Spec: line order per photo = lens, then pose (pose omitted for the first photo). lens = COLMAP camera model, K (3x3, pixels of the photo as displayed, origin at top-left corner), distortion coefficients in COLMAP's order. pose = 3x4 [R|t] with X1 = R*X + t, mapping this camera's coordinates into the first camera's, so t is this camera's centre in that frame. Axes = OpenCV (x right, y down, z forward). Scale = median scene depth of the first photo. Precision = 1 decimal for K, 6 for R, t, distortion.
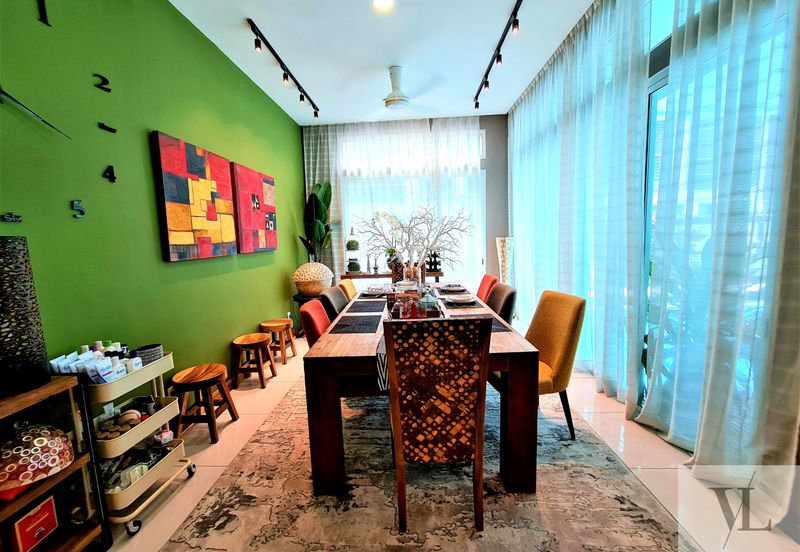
lens RADIAL K [[324.0, 0, 400.3], [0, 324.0, 272.9], [0, 0, 1]] dist [0.001317, 0.000789]
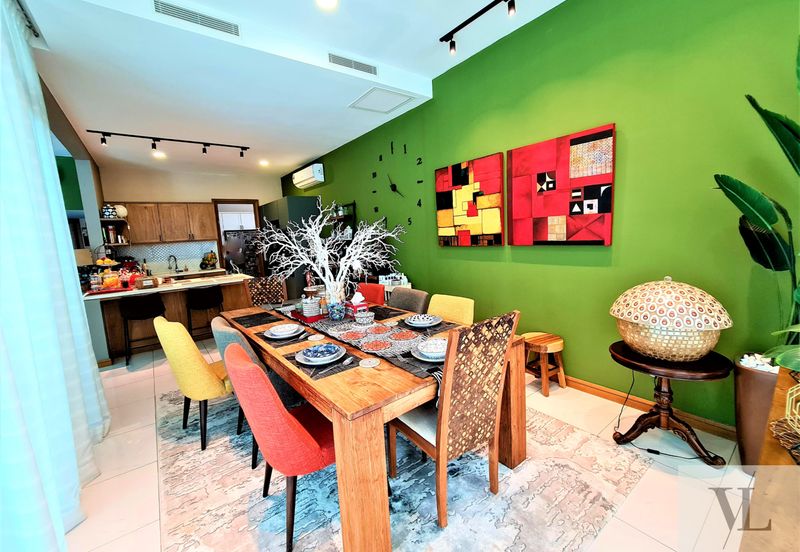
lens RADIAL K [[324.0, 0, 400.3], [0, 324.0, 272.9], [0, 0, 1]] dist [0.001317, 0.000789]
pose [[-0.762969, 0.143912, -0.630212, 0.467238], [-0.003771, 0.973897, 0.226960, -0.244987], [0.646424, 0.175541, -0.742510, 1.879294]]
